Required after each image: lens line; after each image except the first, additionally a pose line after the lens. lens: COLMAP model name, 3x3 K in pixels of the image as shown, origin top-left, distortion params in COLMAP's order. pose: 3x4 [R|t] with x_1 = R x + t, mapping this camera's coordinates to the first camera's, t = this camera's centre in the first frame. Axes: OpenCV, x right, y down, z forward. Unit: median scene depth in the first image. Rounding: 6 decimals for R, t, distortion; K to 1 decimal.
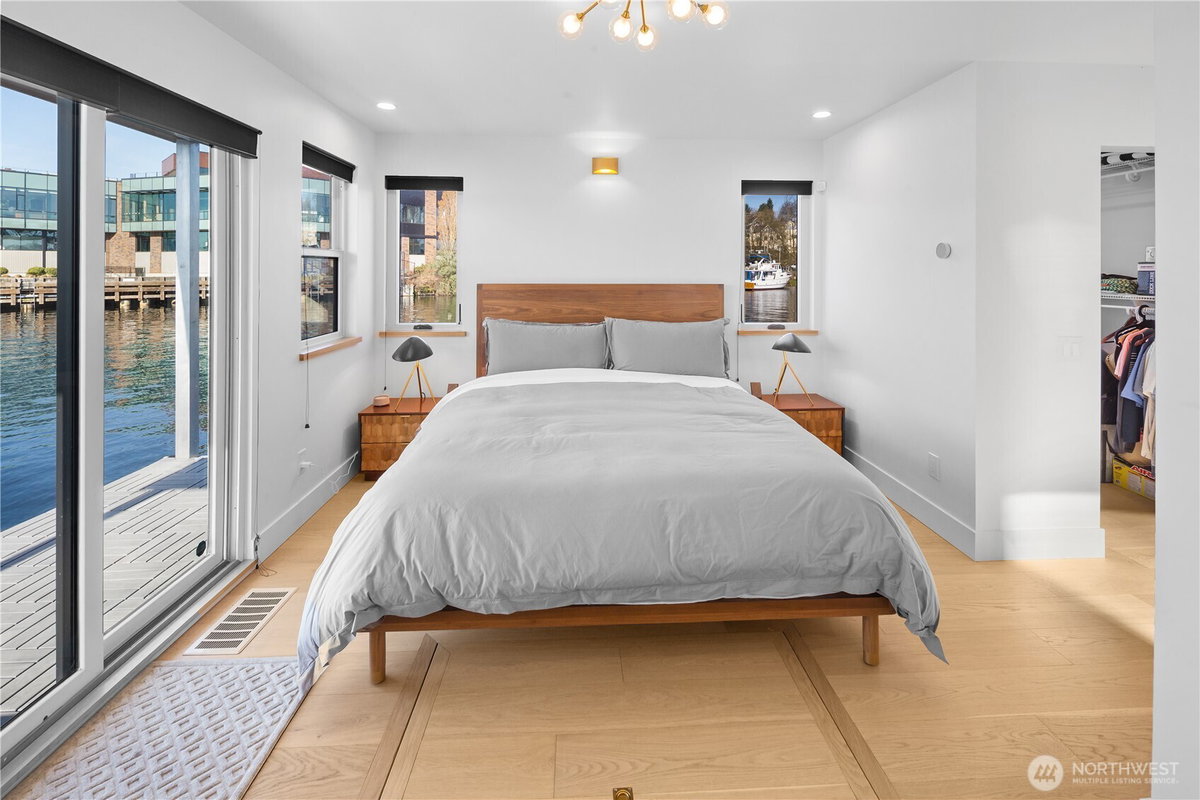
lens RADIAL K [[526.2, 0, 604.8], [0, 526.2, 311.3], [0, 0, 1]] dist [-0.002581, -0.000307]
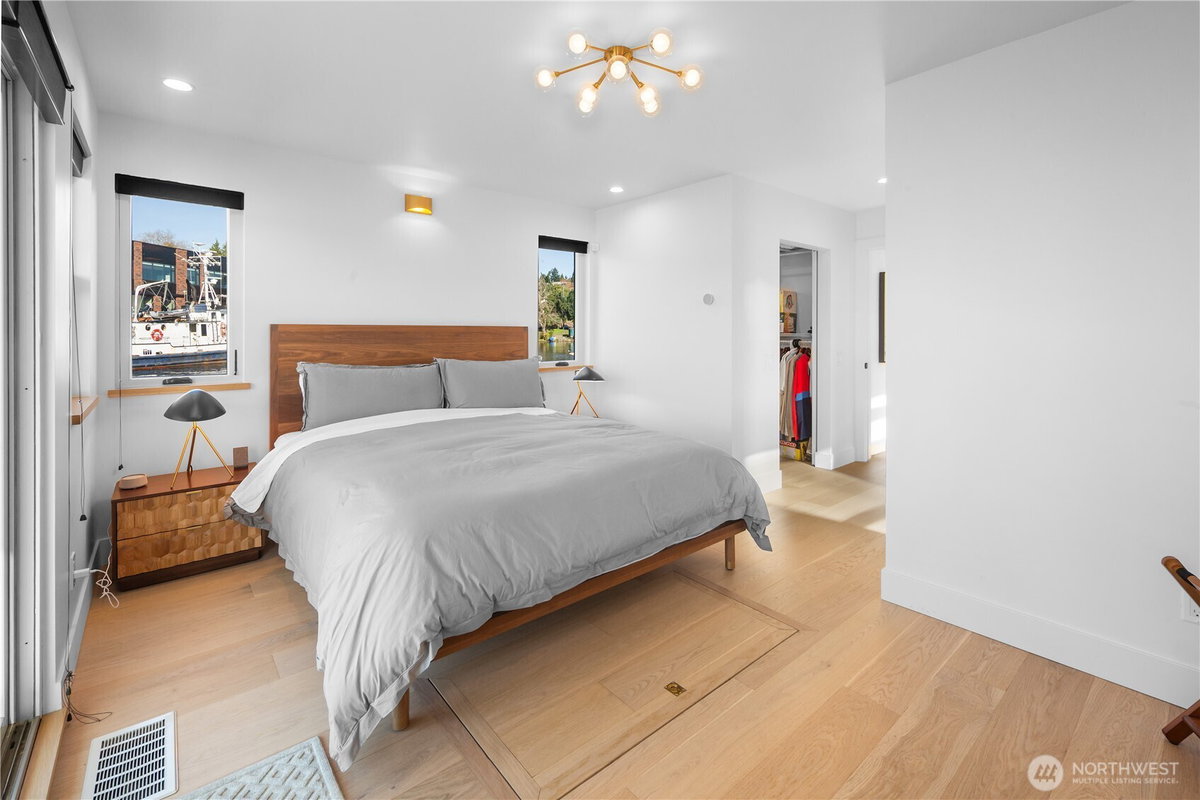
lens RADIAL K [[519.2, 0, 601.6], [0, 519.2, 381.7], [0, 0, 1]] dist [-0.001496, -0.000405]
pose [[0.796595, -0.057668, 0.601757, -0.521716], [0.044343, 0.998332, 0.036973, 0.051548], [-0.602885, -0.002769, 0.797823, 0.032693]]
